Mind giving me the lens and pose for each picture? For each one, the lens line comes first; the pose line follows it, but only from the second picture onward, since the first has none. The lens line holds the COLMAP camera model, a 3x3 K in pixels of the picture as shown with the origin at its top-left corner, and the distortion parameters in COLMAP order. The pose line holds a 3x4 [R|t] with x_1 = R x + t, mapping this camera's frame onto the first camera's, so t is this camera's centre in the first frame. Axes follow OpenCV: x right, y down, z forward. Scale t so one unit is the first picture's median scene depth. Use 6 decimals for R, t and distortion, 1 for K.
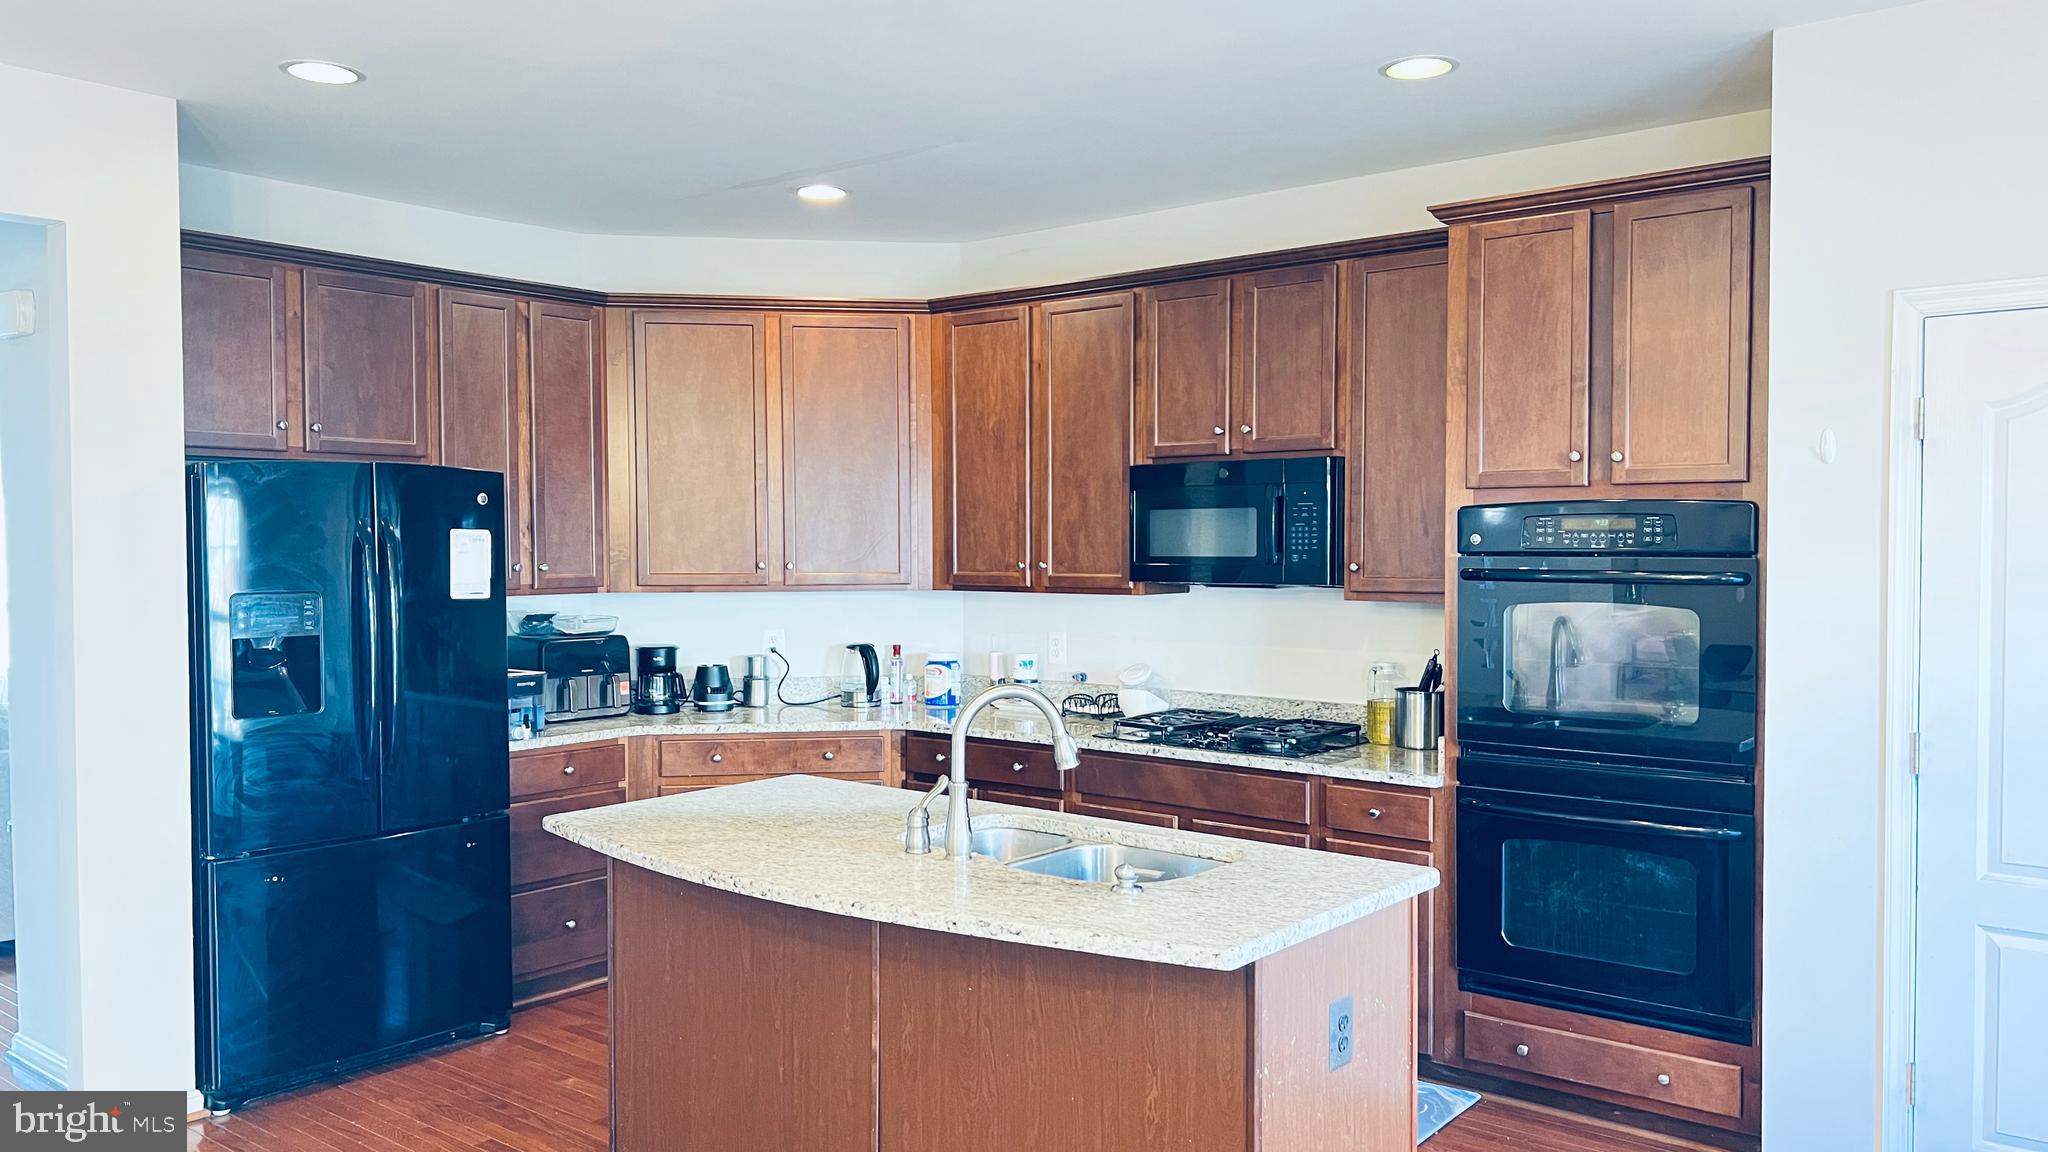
lens RADIAL K [[1537.4, 0, 1020.1], [0, 1537.4, 593.4], [0, 0, 1]] dist [0.076473, -0.108451]
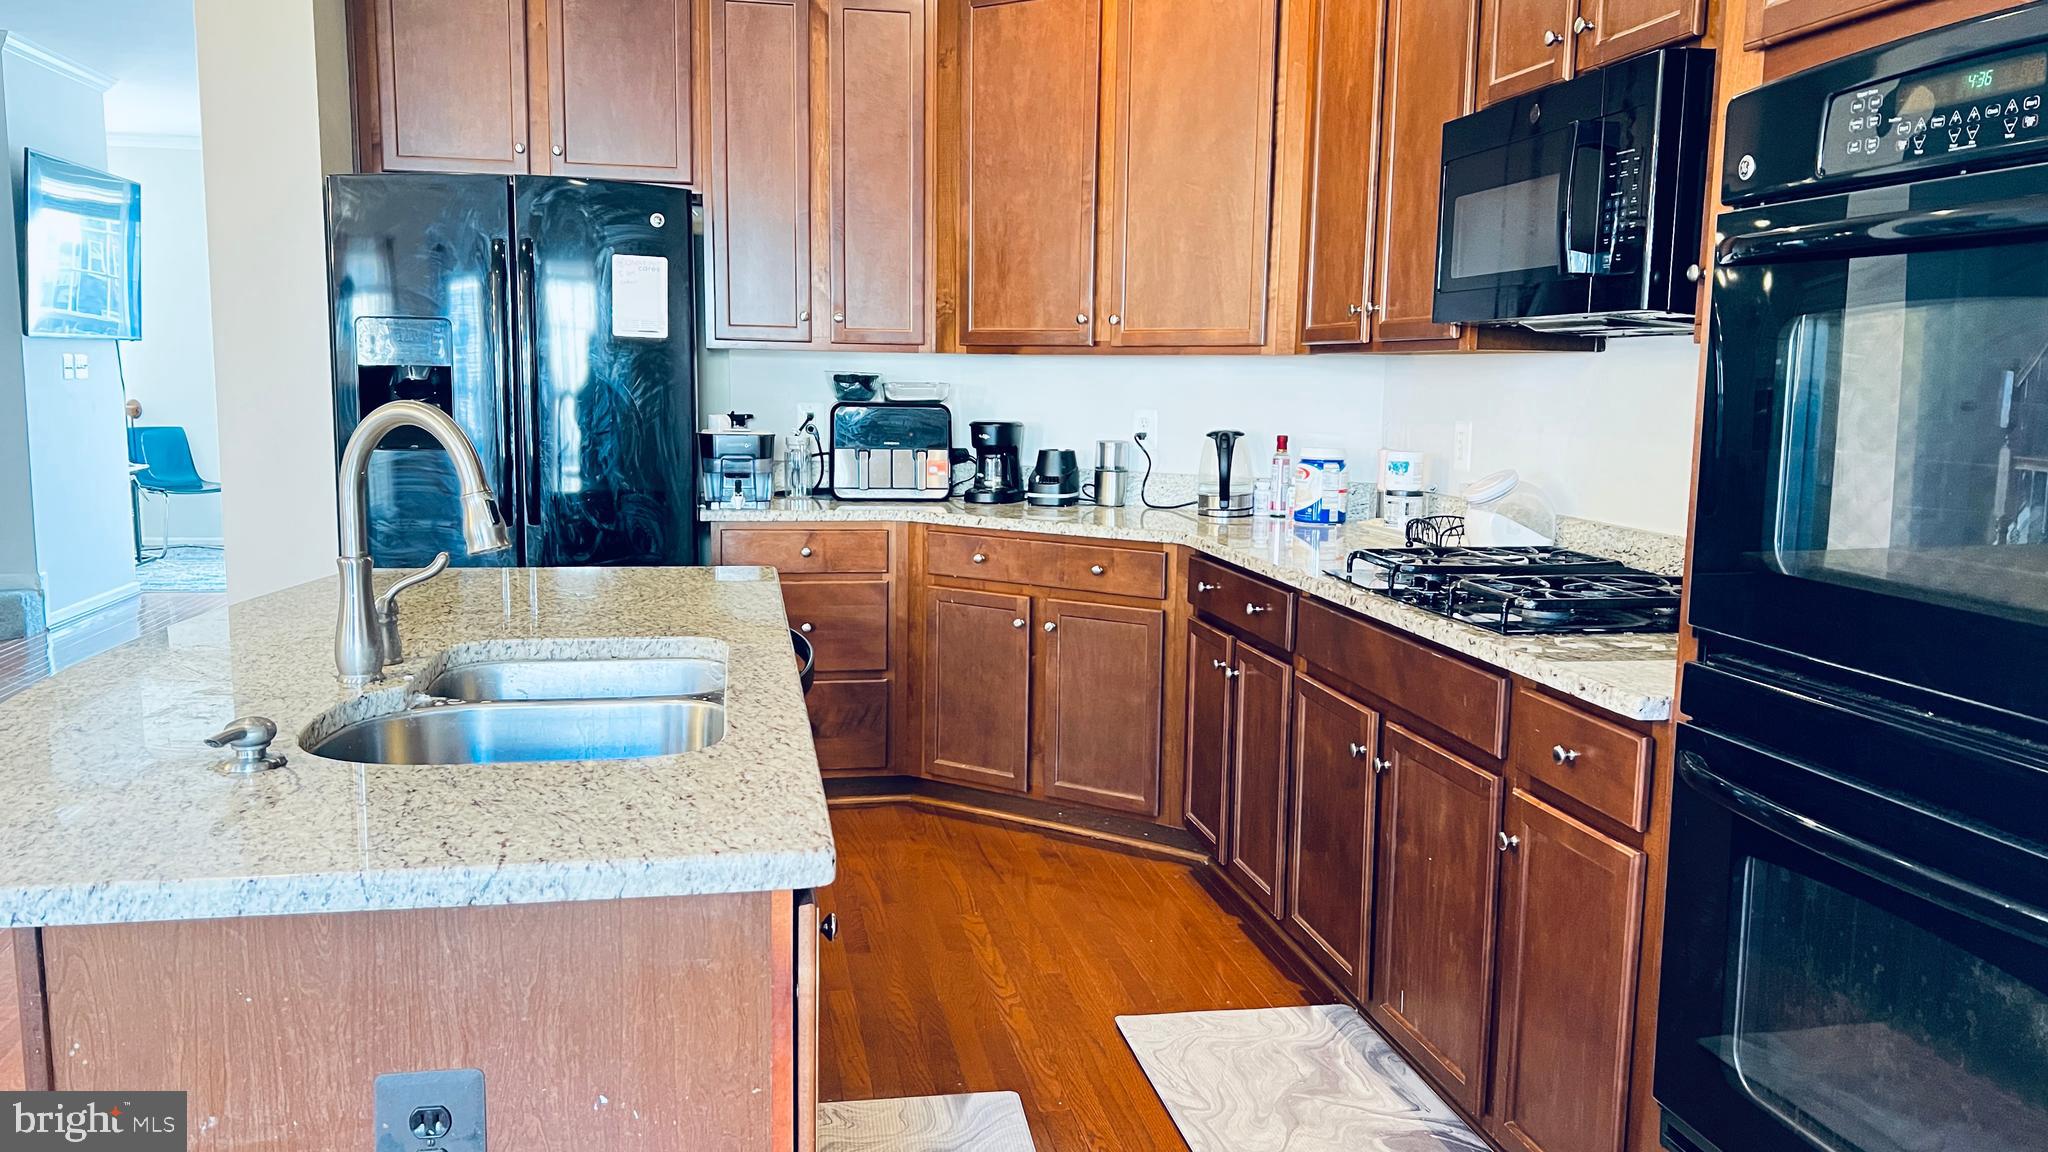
lens RADIAL K [[1537.4, 0, 1020.1], [0, 1537.4, 593.4], [0, 0, 1]] dist [0.076473, -0.108451]
pose [[0.766167, 0.106073, -0.633827, 0.336488], [-0.041081, 0.992351, 0.116415, 0.032182], [0.641327, -0.063155, 0.764664, 0.416634]]
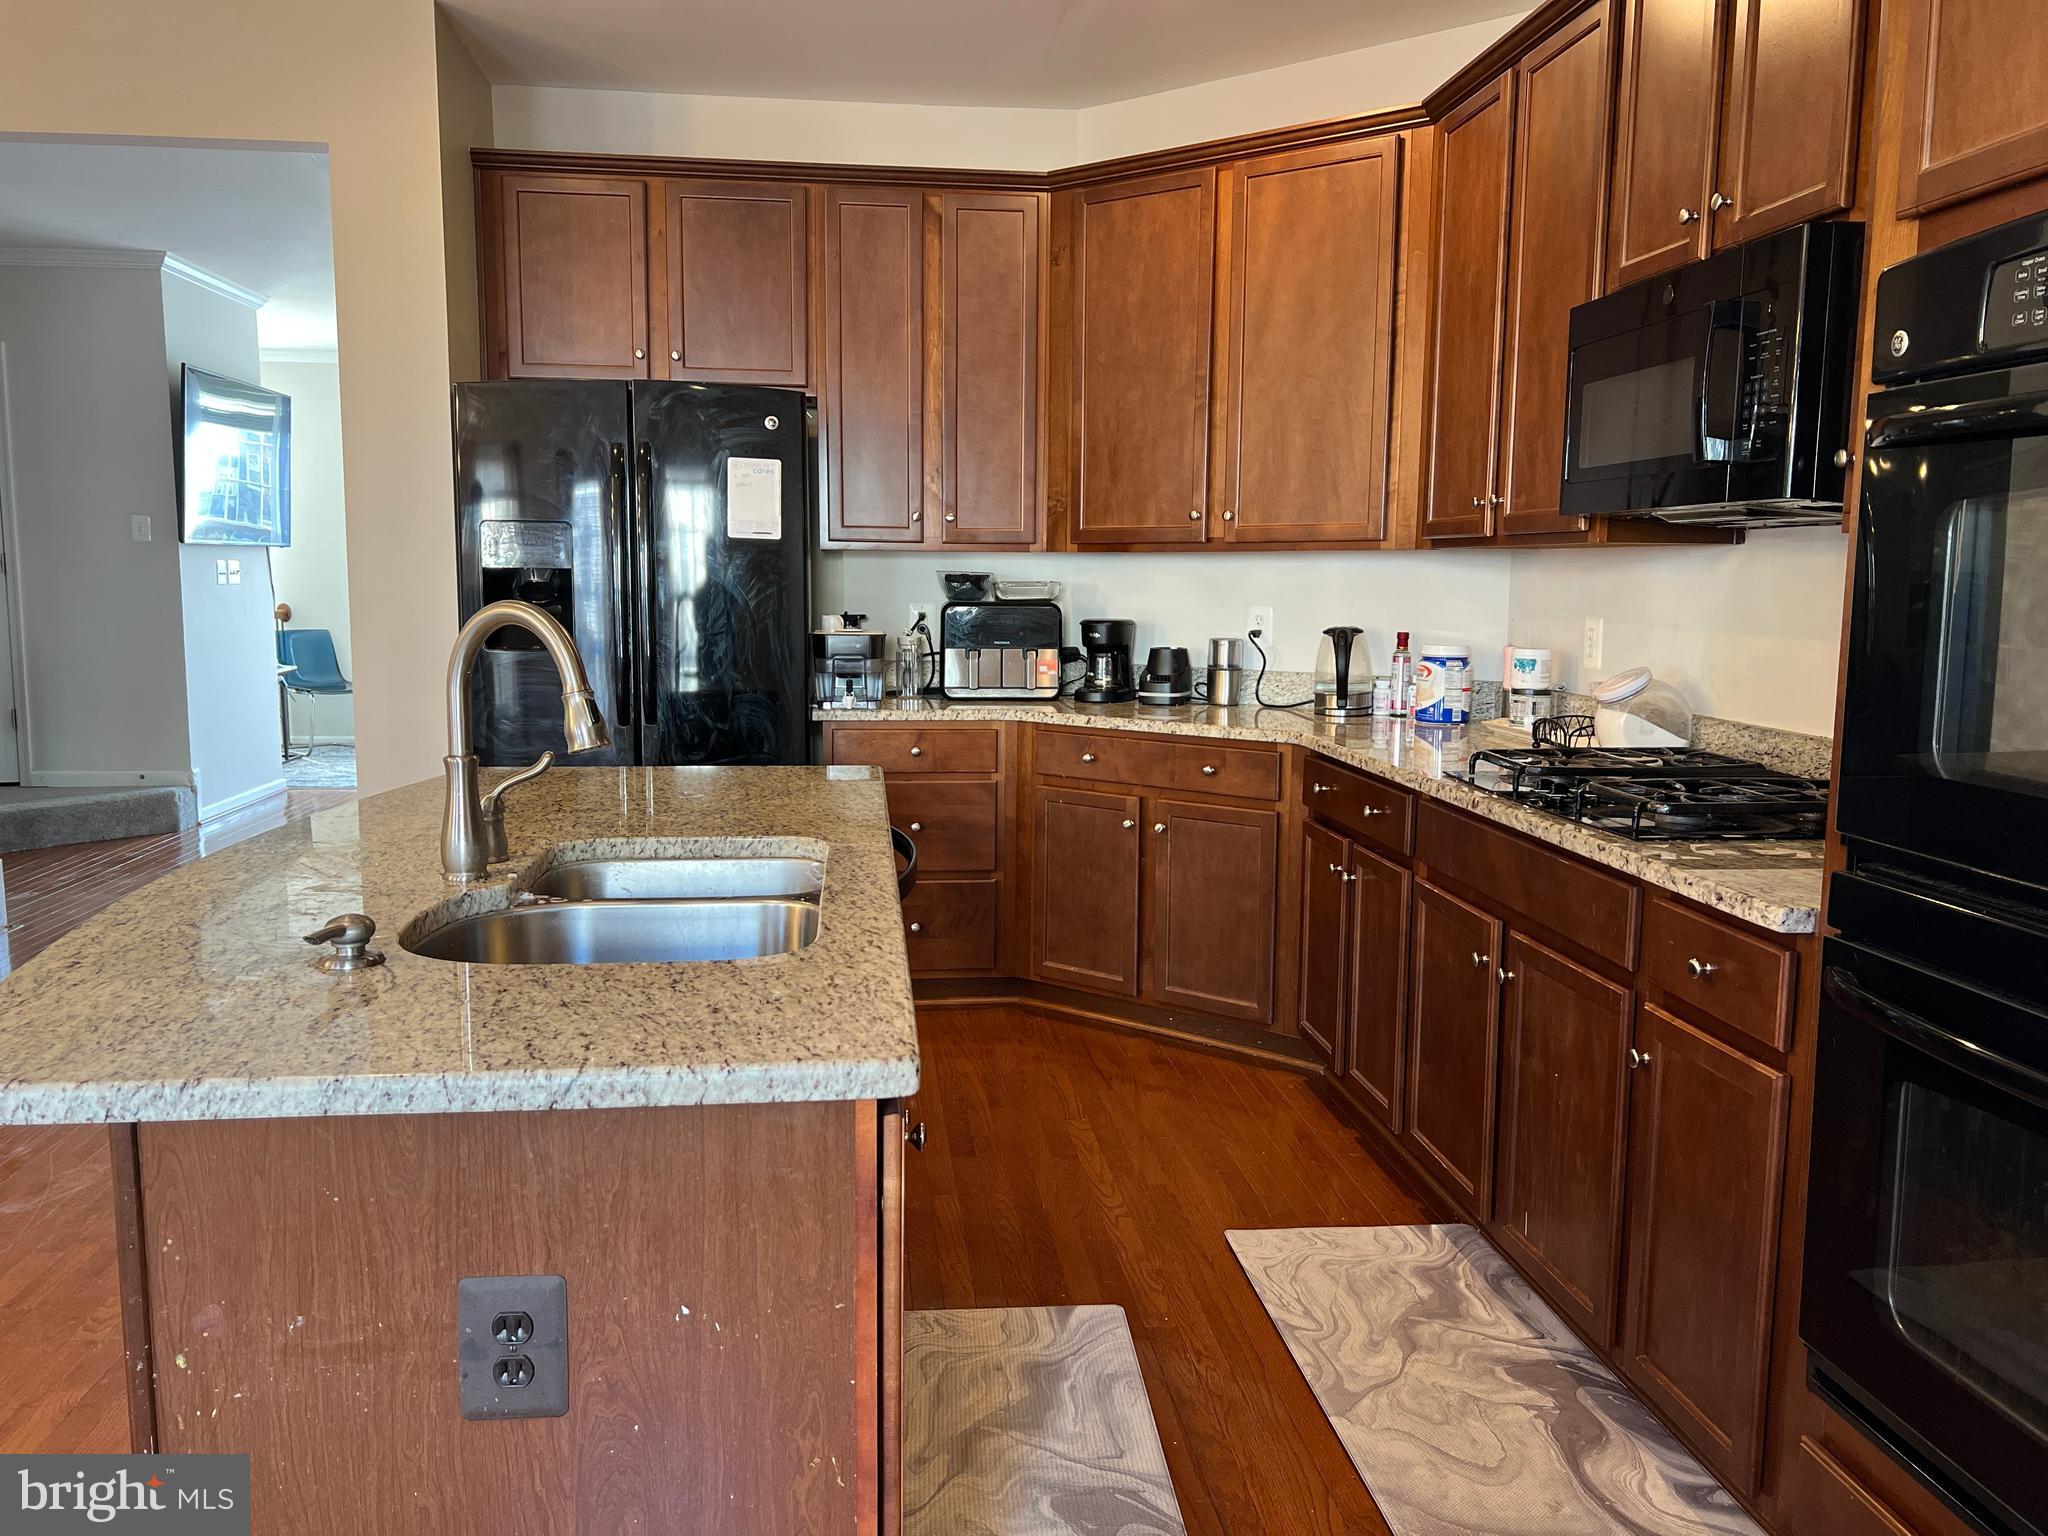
lens RADIAL K [[1541.0, 0, 1017.2], [0, 1541.0, 773.5], [0, 0, 1]] dist [0.057176, -0.061074]
pose [[0.713557, 0.100504, -0.693351, 0.334054], [-0.036274, 0.993629, 0.106700, 0.032772], [0.699658, -0.050986, 0.712657, 0.426096]]
